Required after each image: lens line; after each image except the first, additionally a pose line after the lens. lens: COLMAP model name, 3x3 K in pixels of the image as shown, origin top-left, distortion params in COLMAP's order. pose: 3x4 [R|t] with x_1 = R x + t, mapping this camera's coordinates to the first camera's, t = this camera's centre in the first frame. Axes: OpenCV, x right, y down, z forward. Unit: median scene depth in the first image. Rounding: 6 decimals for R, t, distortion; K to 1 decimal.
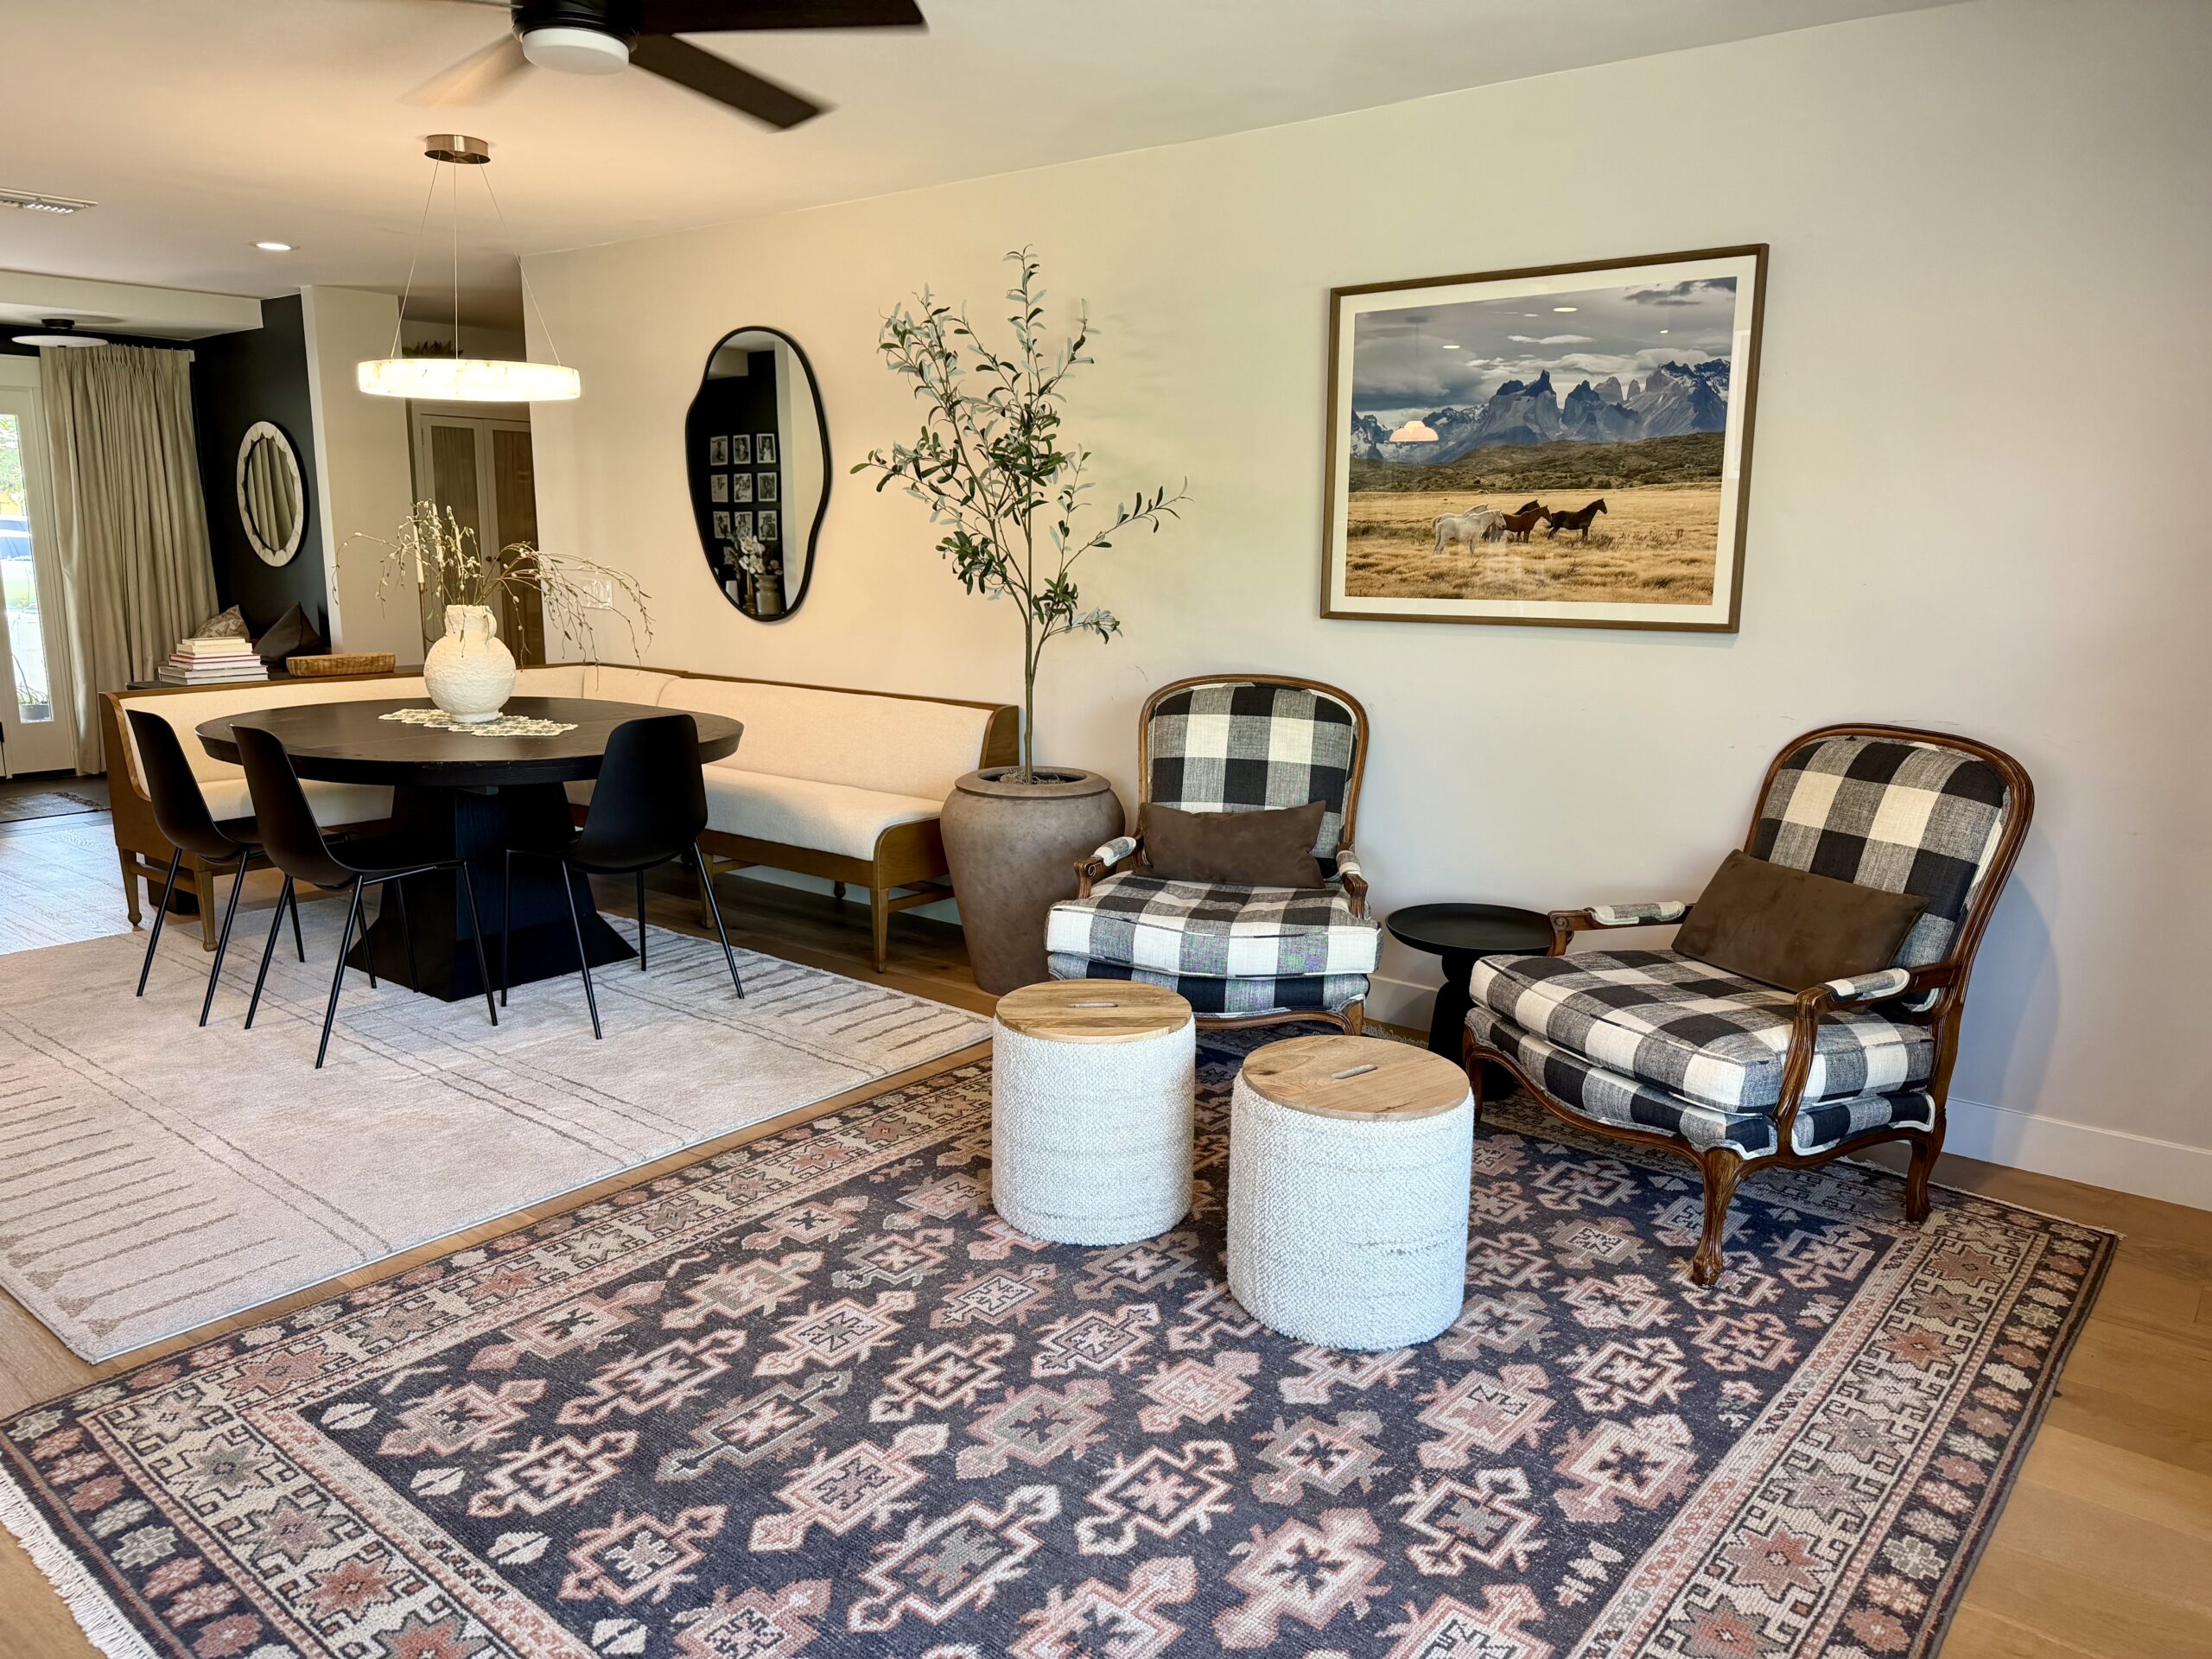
lens RADIAL K [[1568.7, 0, 1170.2], [0, 1568.7, 846.6], [0, 0, 1]] dist [0.021626, -0.046923]
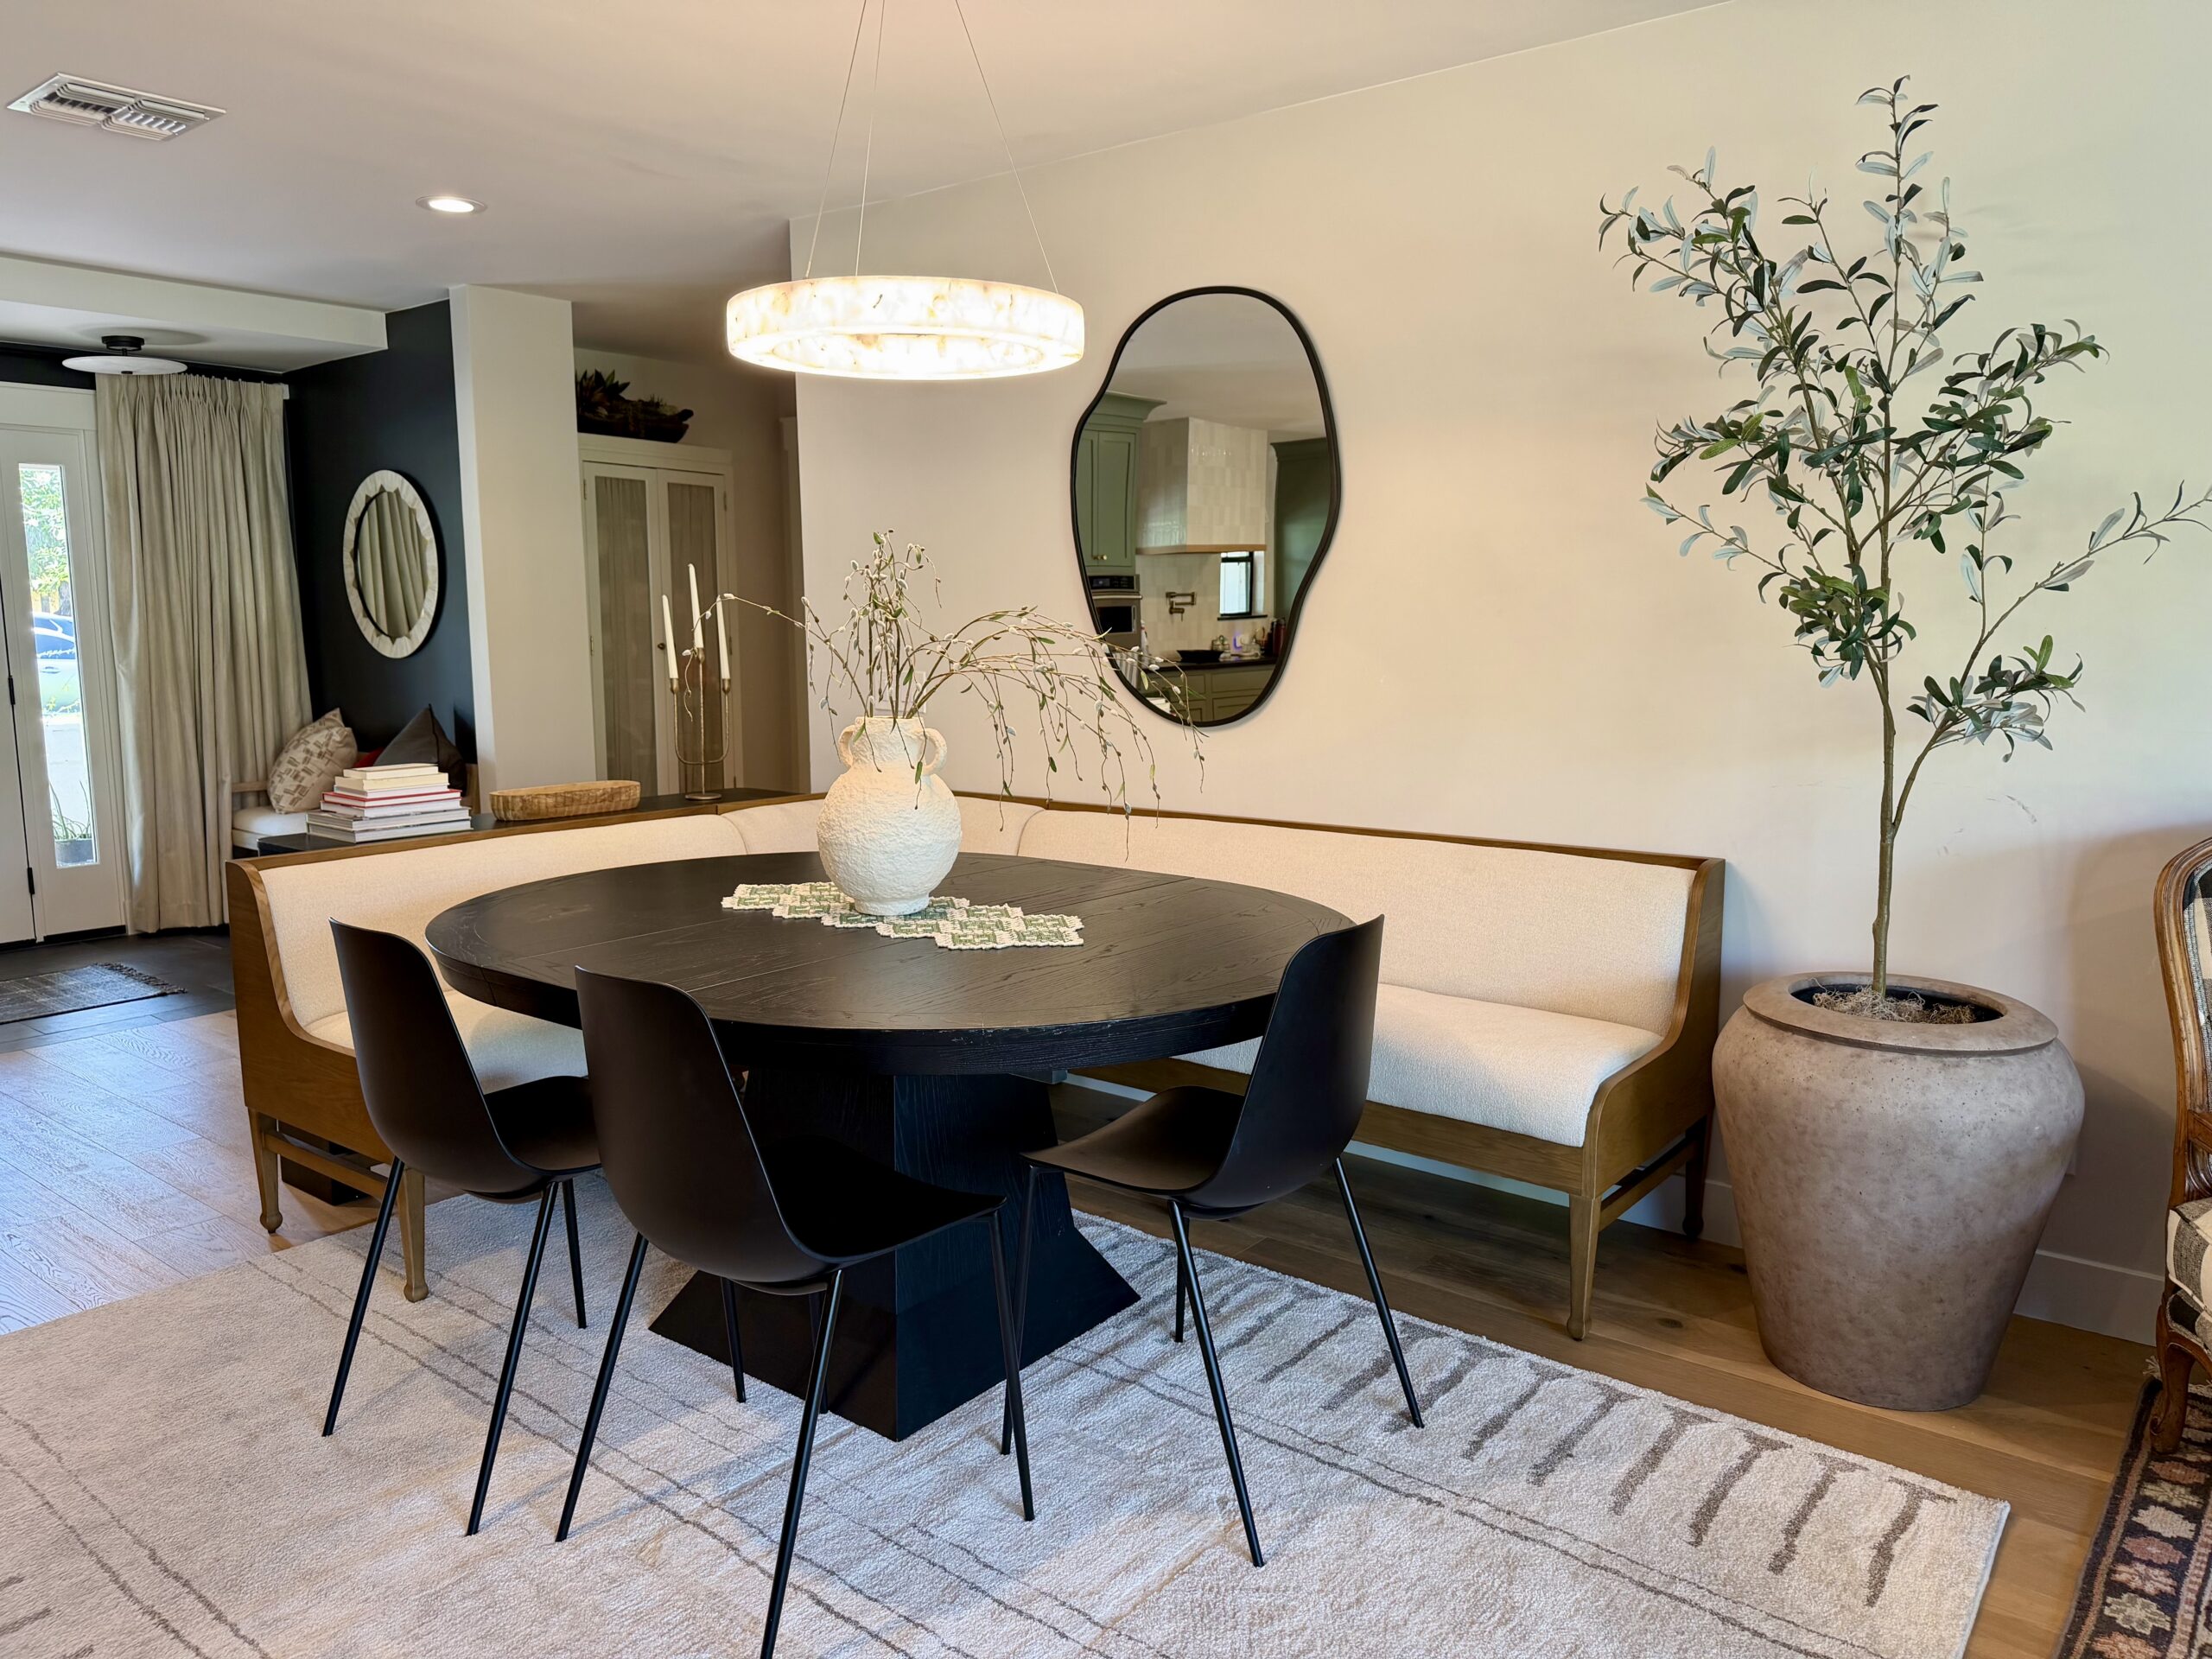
lens RADIAL K [[1568.7, 0, 1106.0], [0, 1568.7, 824.0], [0, 0, 1]] dist [0.021626, -0.046923]
pose [[0.999693, -0.013077, -0.021064, -0.252132], [0.011661, 0.997751, -0.066007, -0.052491], [0.021880, 0.065741, 0.997597, 0.302705]]
